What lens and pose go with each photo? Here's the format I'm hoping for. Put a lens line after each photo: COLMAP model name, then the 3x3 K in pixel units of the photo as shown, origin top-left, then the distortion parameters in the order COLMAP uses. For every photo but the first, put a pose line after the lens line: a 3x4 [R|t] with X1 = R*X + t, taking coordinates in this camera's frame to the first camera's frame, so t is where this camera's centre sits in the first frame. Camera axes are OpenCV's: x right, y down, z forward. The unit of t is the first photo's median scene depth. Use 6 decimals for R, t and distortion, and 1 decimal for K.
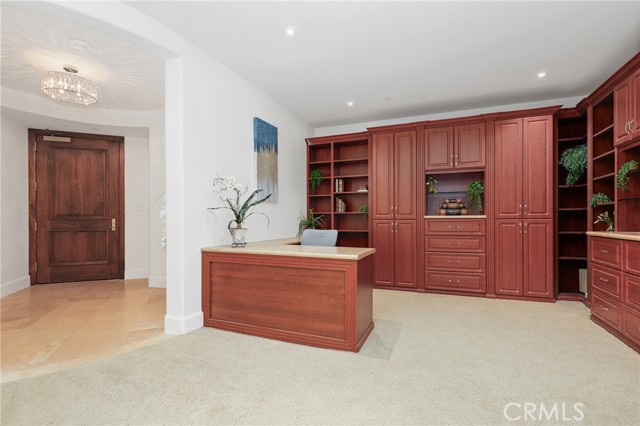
lens RADIAL K [[291.8, 0, 322.3], [0, 291.8, 216.6], [0, 0, 1]] dist [-0.011215, 0.000110]
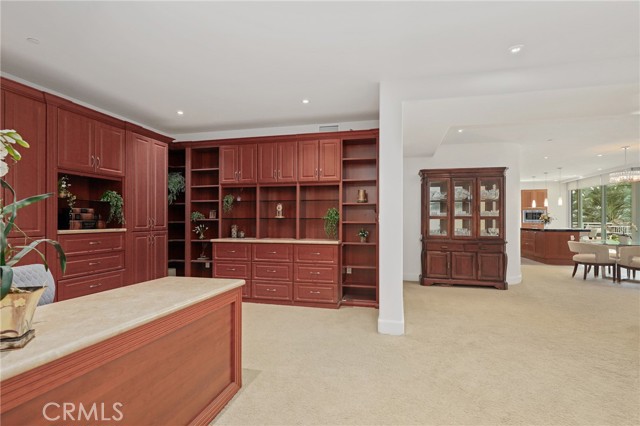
lens RADIAL K [[295.5, 0, 320.0], [0, 295.5, 213.0], [0, 0, 1]] dist [-0.004216, -0.000411]
pose [[-0.103216, 0.029204, 0.994230, -0.486952], [-0.005035, 0.999541, -0.029883, -0.030195], [-0.994646, -0.008090, -0.103021, 0.492411]]
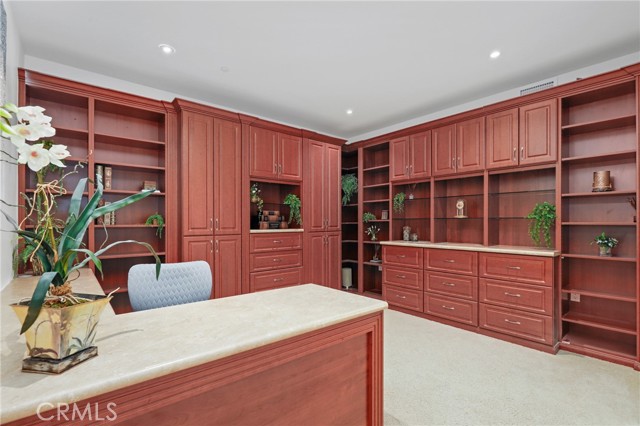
lens RADIAL K [[288.7, 0, 327.4], [0, 288.7, 220.3], [0, 0, 1]] dist [0.001451, 0.000234]
pose [[0.481758, 0.009256, 0.876255, -0.302289], [-0.004895, 0.999957, -0.007872, -0.027869], [-0.876291, -0.000496, 0.481783, 0.458803]]
